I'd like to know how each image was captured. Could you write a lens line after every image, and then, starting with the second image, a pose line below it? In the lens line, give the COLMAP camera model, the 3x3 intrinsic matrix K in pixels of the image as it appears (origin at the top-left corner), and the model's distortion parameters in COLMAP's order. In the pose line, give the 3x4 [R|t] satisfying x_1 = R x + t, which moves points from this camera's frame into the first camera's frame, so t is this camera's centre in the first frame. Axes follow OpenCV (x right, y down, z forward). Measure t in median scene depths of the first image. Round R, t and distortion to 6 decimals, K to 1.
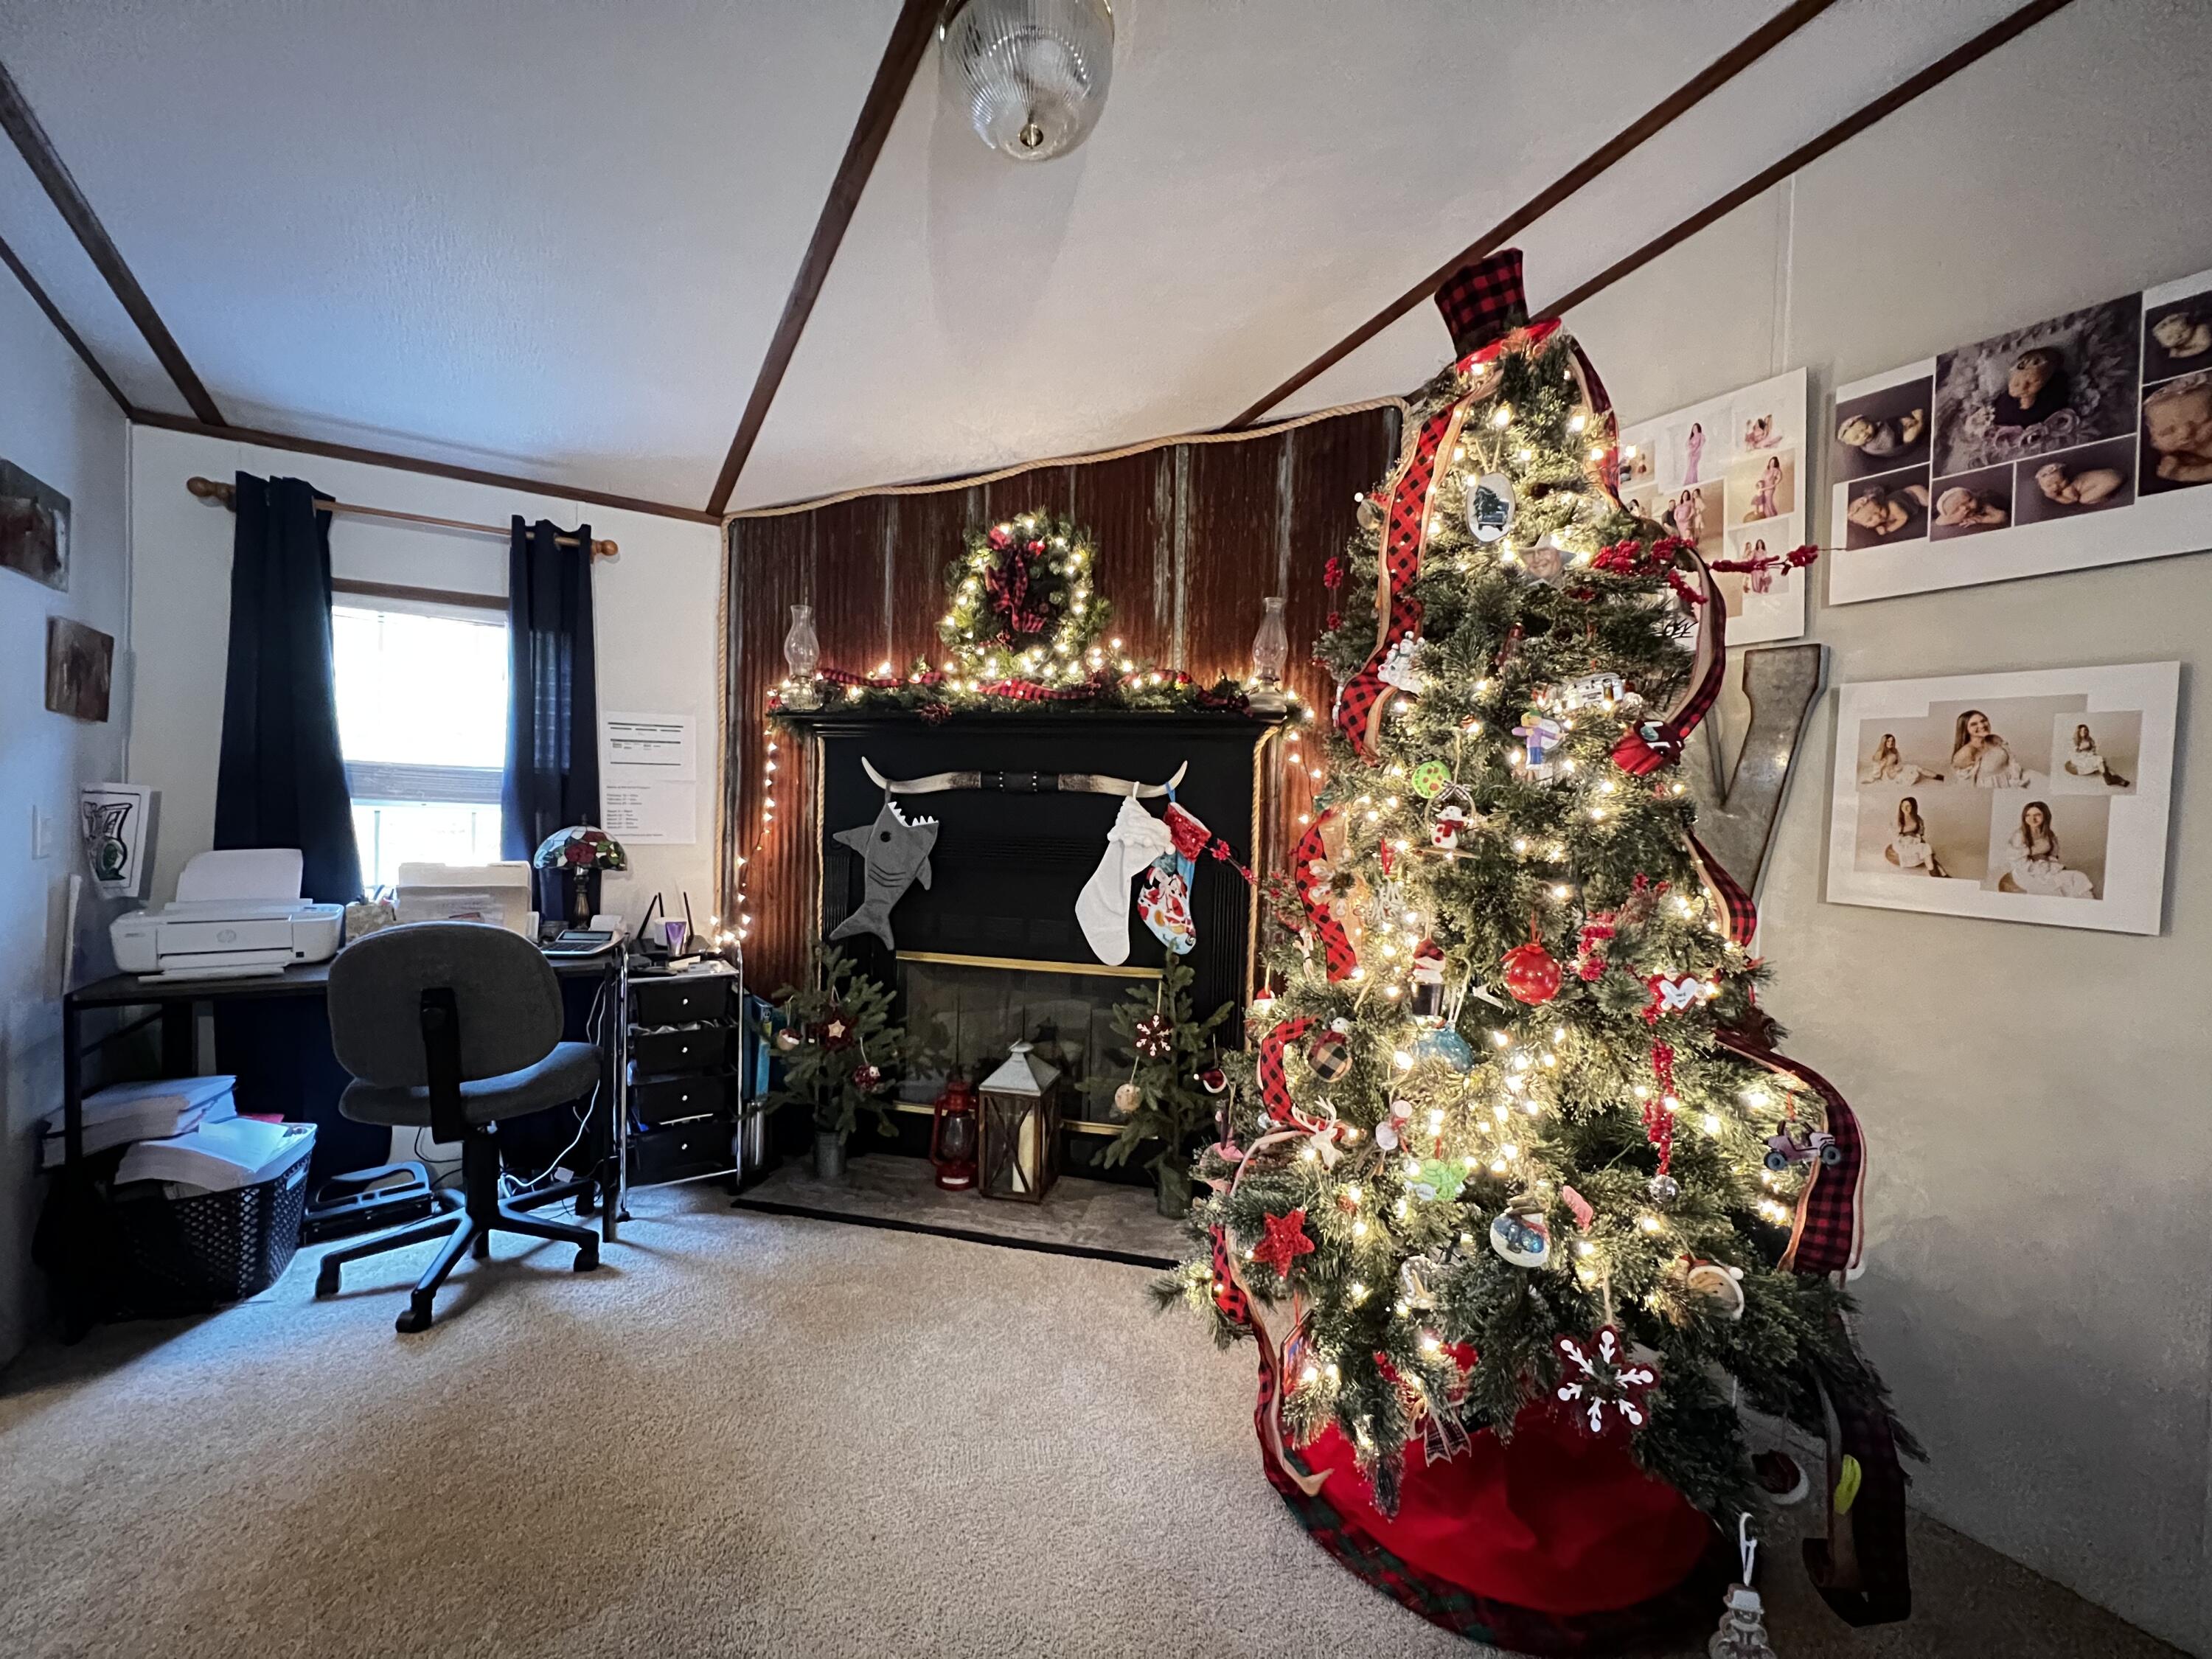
lens RADIAL K [[891.0, 0, 1110.6], [0, 891.0, 816.5], [0, 0, 1]] dist [-0.001002, -0.000001]
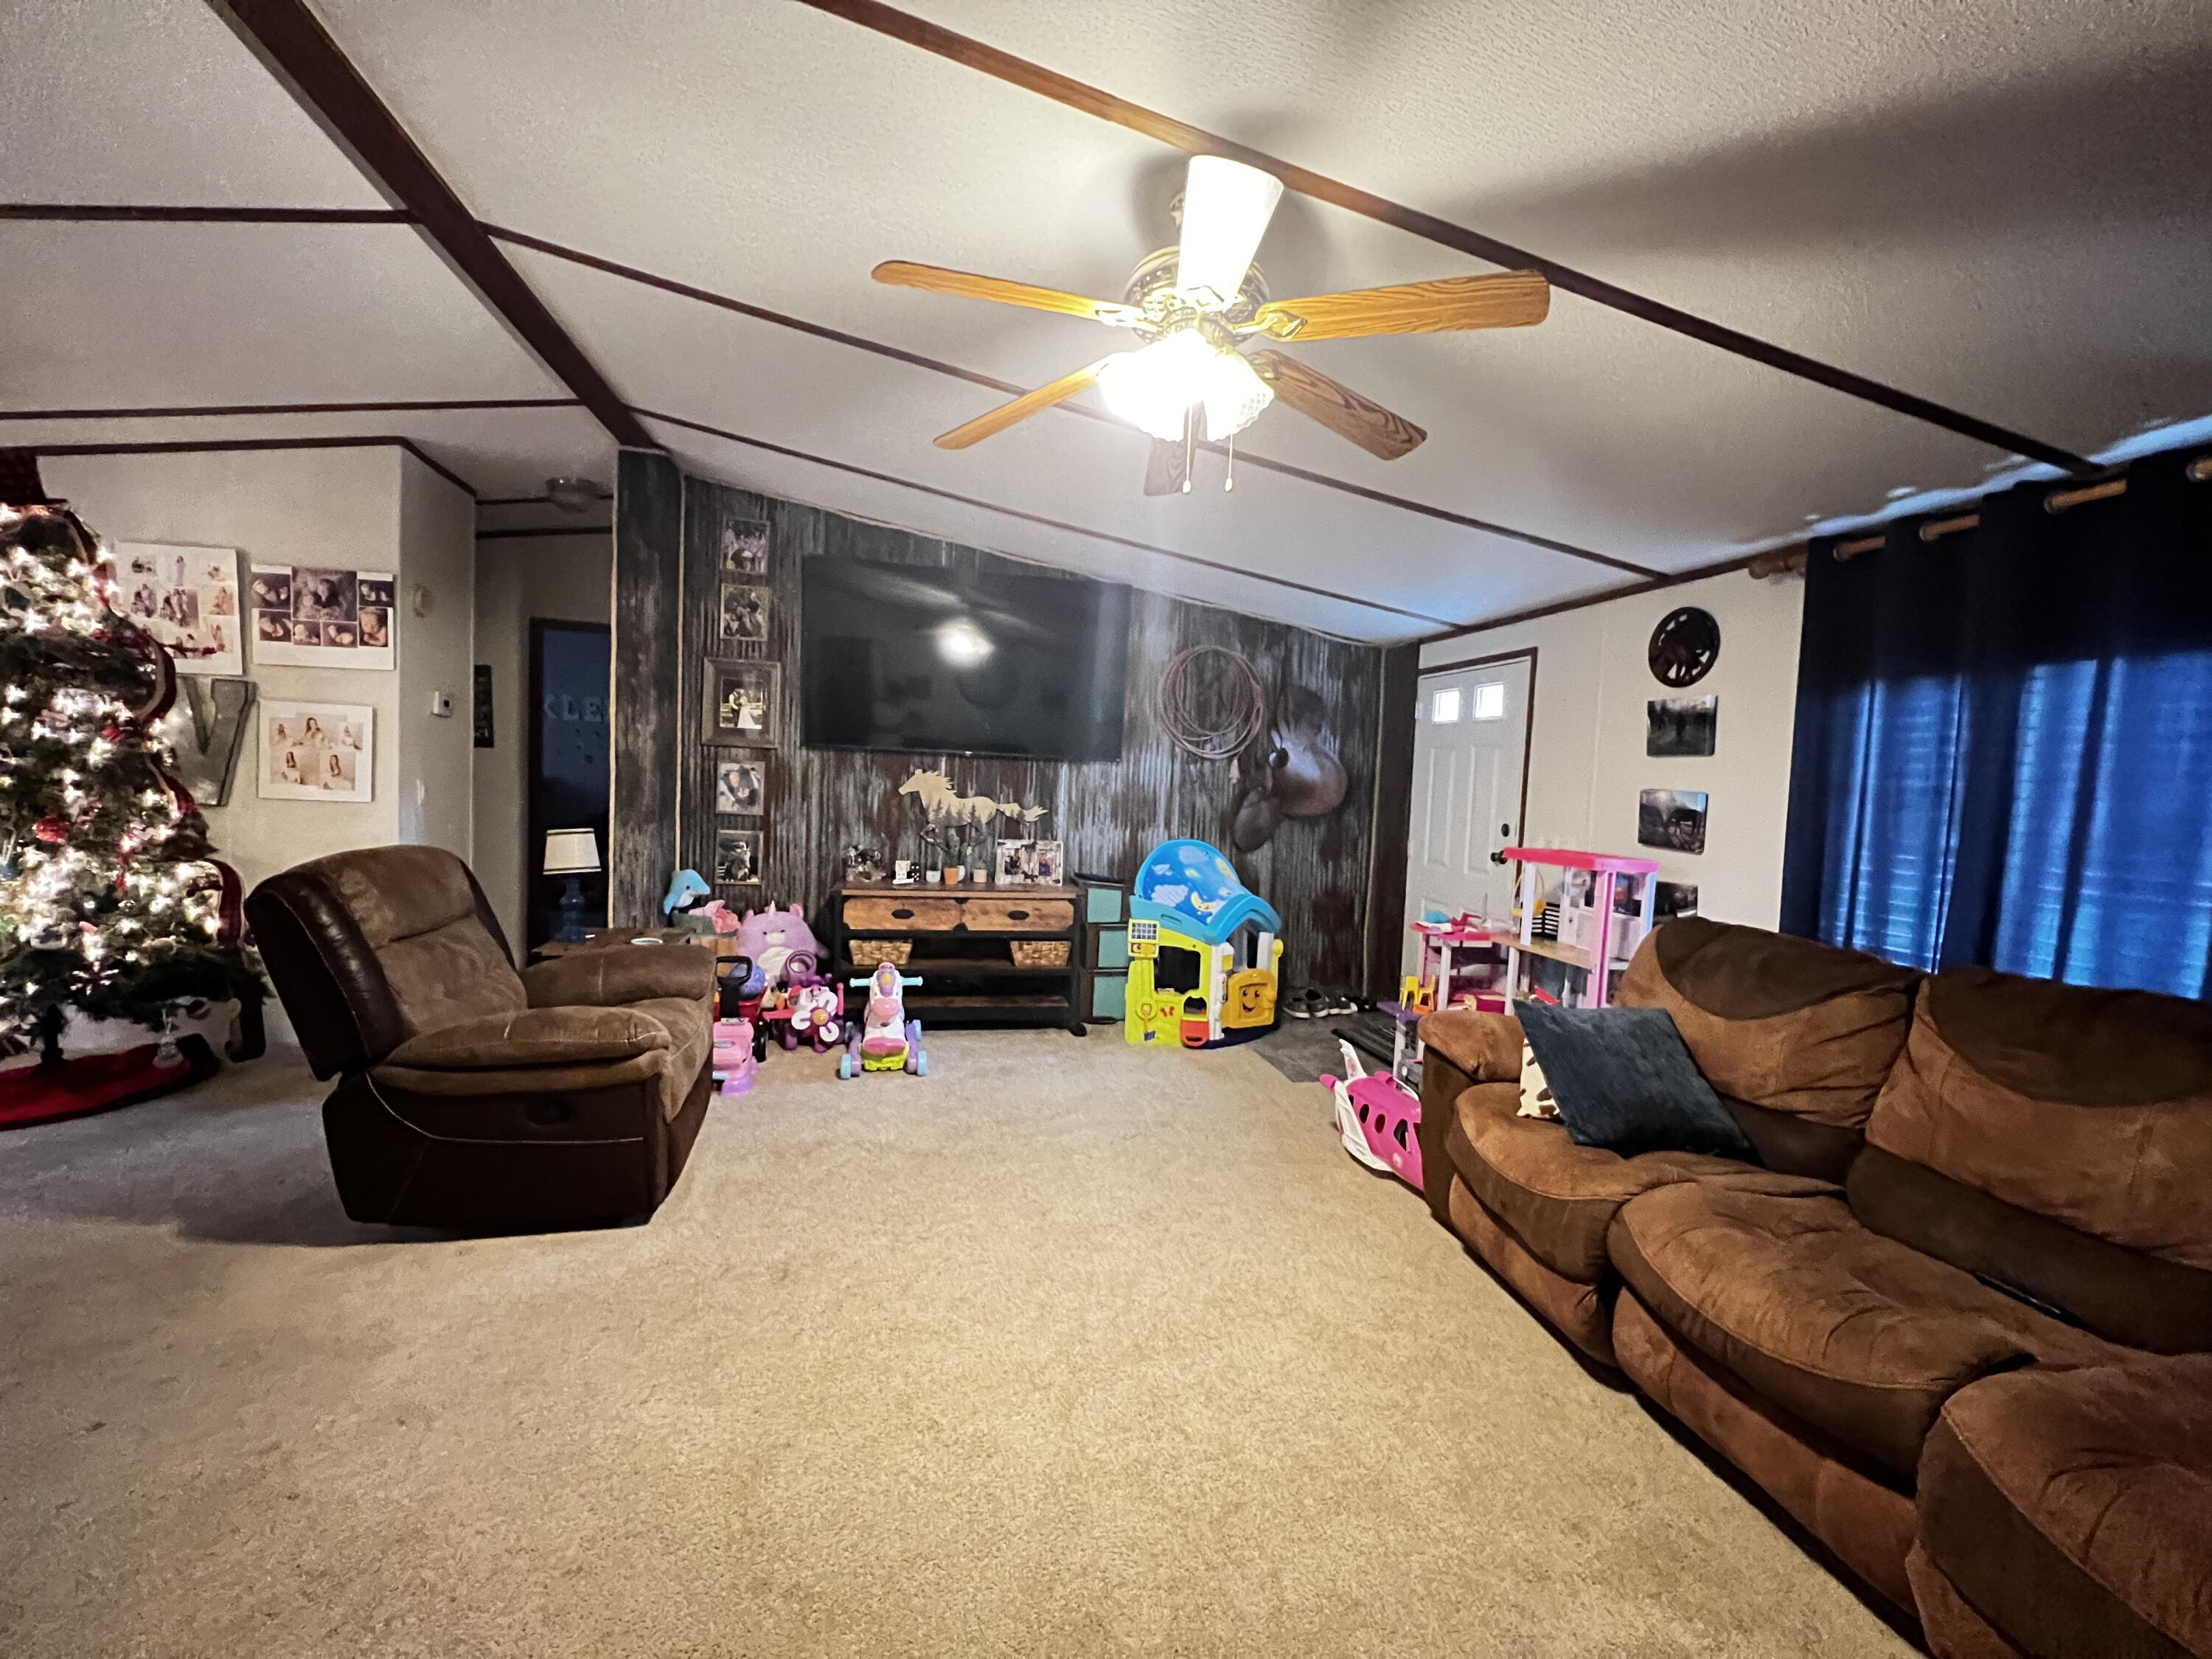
lens RADIAL K [[887.9, 0, 1108.0], [0, 887.9, 820.7], [0, 0, 1]] dist [-0.000435, -0.000146]
pose [[0.339600, -0.055227, 0.938947, -0.621185], [-0.009555, 0.998021, 0.062158, -0.006345], [-0.940521, -0.030080, 0.338400, -1.945277]]
